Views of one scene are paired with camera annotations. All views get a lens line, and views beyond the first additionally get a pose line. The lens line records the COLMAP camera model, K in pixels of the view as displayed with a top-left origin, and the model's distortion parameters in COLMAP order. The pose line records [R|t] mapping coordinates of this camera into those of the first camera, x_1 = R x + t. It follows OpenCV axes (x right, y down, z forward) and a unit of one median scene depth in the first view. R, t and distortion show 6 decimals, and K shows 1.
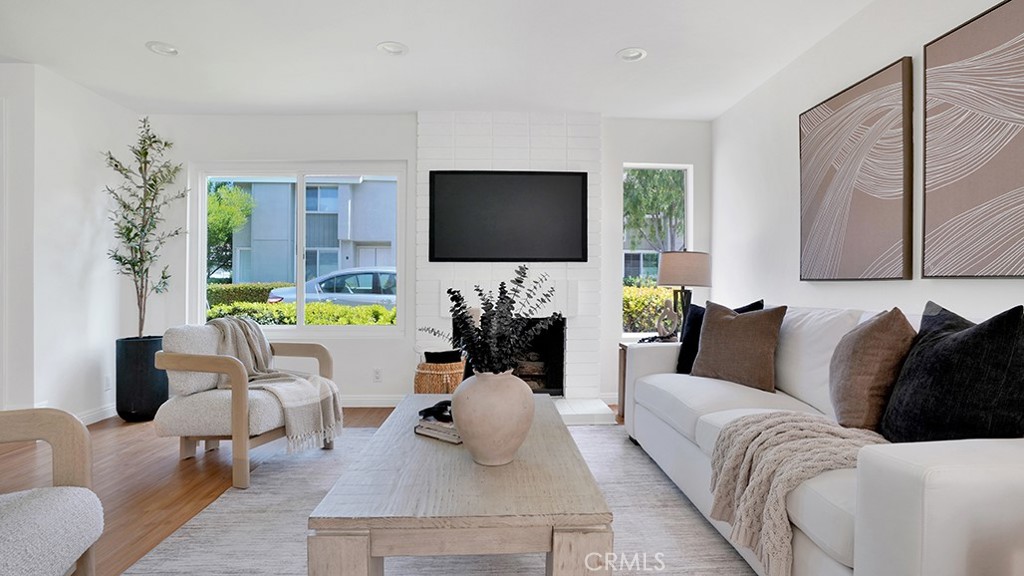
lens RADIAL K [[504.5, 0, 508.5], [0, 504.5, 282.0], [0, 0, 1]] dist [-0.001484, -0.000113]
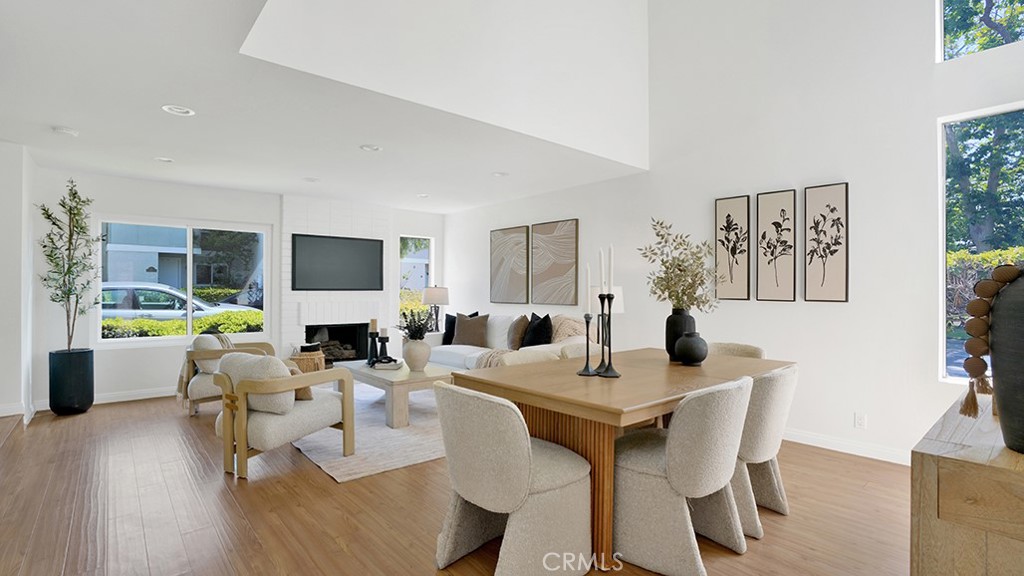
lens RADIAL K [[486.6, 0, 521.9], [0, 486.6, 287.1], [0, 0, 1]] dist [-0.036381, -0.000074]
pose [[0.787957, 0.007198, 0.615688, -0.673210], [-0.005178, 0.999974, -0.005063, -0.062089], [-0.615708, 0.000801, 0.787974, -0.834713]]
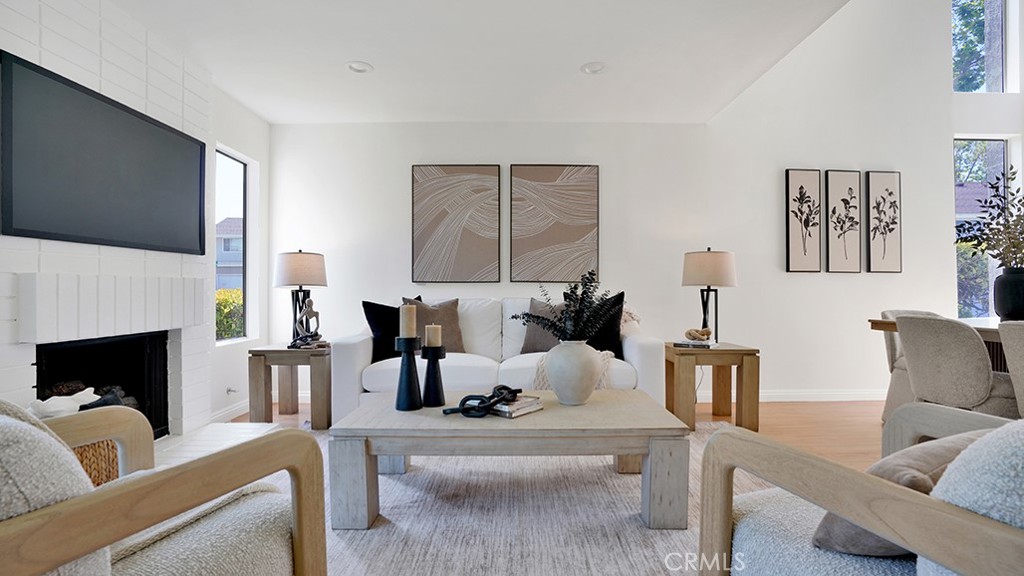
lens RADIAL K [[486.6, 0, 521.9], [0, 486.6, 287.1], [0, 0, 1]] dist [-0.036381, -0.000074]
pose [[0.047550, 0.004791, 0.998857, -0.753685], [-0.004568, 0.999979, -0.004579, 0.015927], [-0.998858, -0.004345, 0.047571, 0.607516]]
